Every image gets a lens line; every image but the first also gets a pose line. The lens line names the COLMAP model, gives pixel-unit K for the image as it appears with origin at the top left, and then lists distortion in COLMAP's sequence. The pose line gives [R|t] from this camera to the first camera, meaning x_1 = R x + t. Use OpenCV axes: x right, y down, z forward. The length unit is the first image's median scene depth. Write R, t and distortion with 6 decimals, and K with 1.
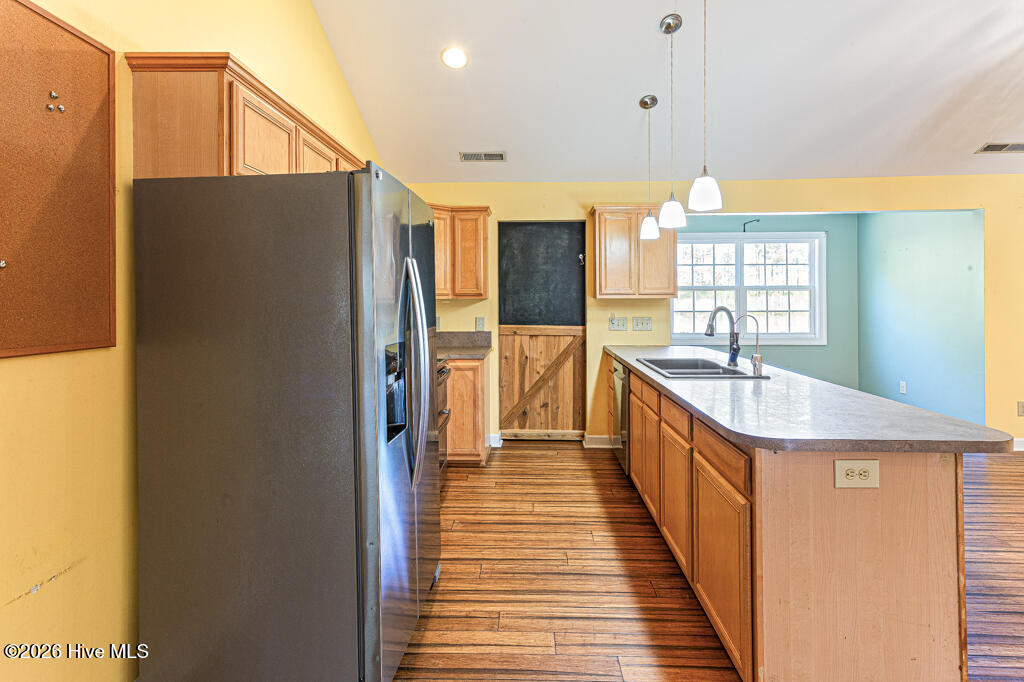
lens RADIAL K [[510.8, 0, 516.9], [0, 510.8, 296.1], [0, 0, 1]] dist [0.006828, 0.009346]
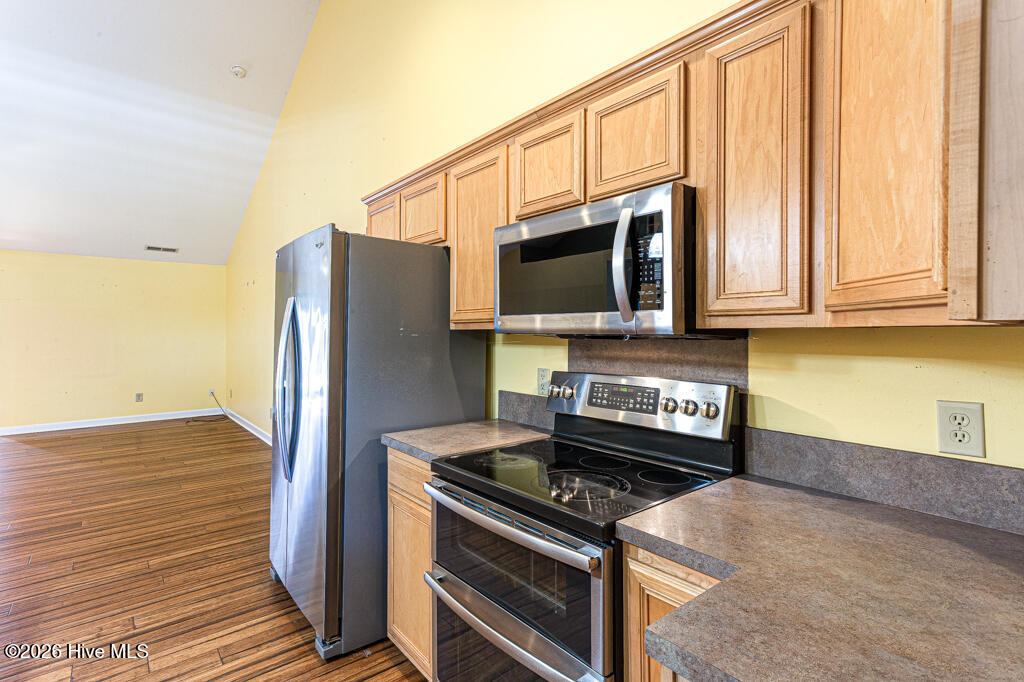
lens RADIAL K [[510.8, 0, 502.5], [0, 510.8, 327.0], [0, 0, 1]] dist [0.006828, 0.009346]
pose [[-0.771538, -0.000254, -0.636183, 0.087708], [0.005483, 0.999960, -0.007048, 0.004905], [0.636159, -0.008927, -0.771506, 1.048150]]
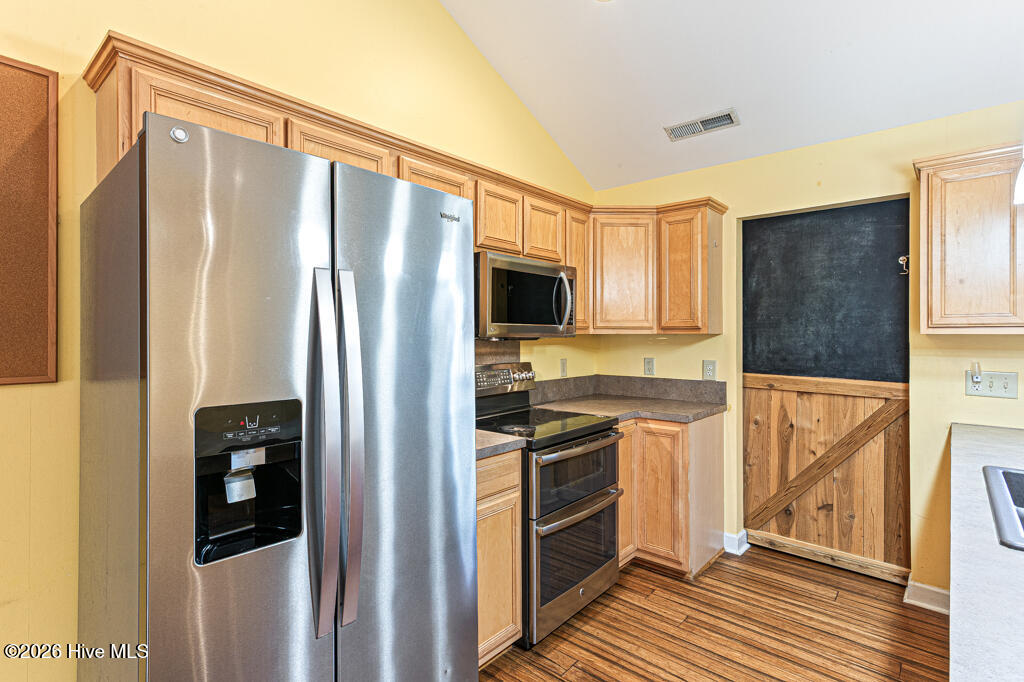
lens RADIAL K [[510.8, 0, 487.6], [0, 510.8, 333.0], [0, 0, 1]] dist [0.006828, 0.009346]
pose [[0.759421, 0.003069, -0.650592, 0.163831], [0.000303, 0.999987, 0.005070, 0.000096], [0.650599, -0.004047, 0.759410, 0.293428]]
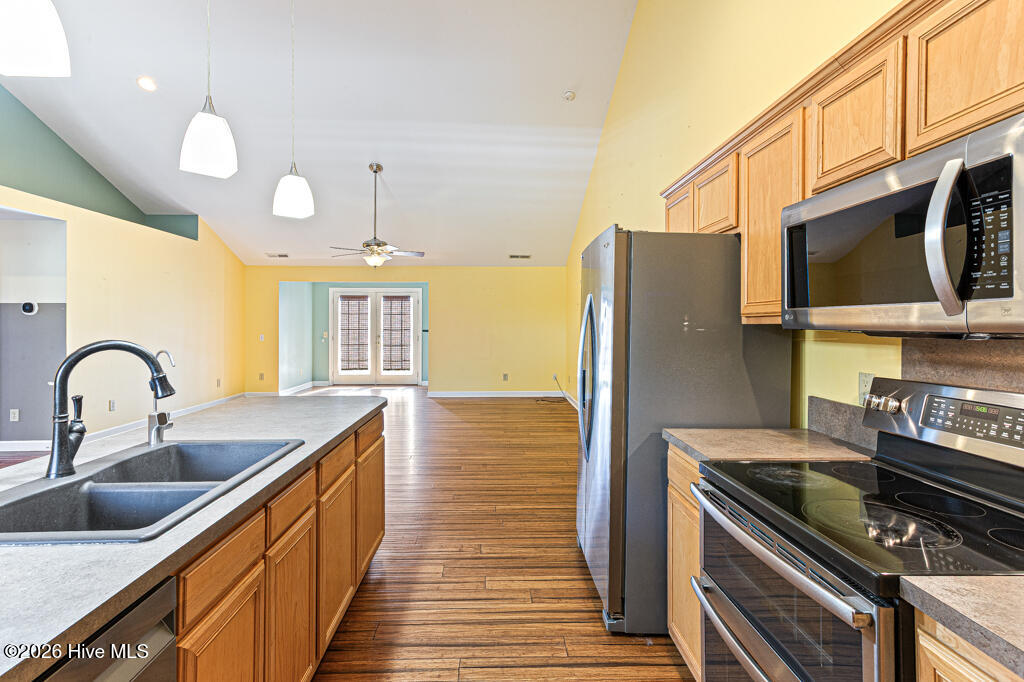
lens RADIAL K [[510.8, 0, 487.3], [0, 510.8, 320.3], [0, 0, 1]] dist [0.006828, 0.009346]
pose [[-0.999851, 0.002962, -0.017026, 0.041662], [0.003122, 0.999952, -0.009327, 0.003747], [0.016997, -0.009379, -0.999812, 1.083670]]
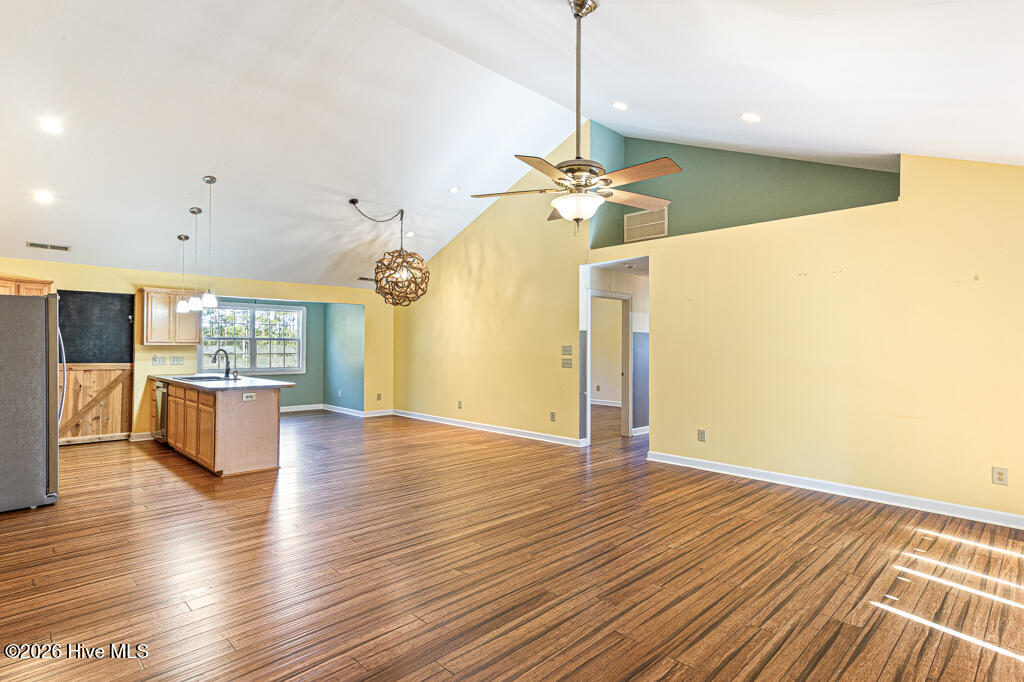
lens RADIAL K [[510.8, 0, 519.3], [0, 510.8, 338.6], [0, 0, 1]] dist [0.006828, 0.009346]
pose [[0.679874, 0.017779, 0.733113, -0.229580], [-0.008896, 0.999832, -0.015998, 0.000036], [-0.733275, 0.004355, 0.679919, -0.976463]]
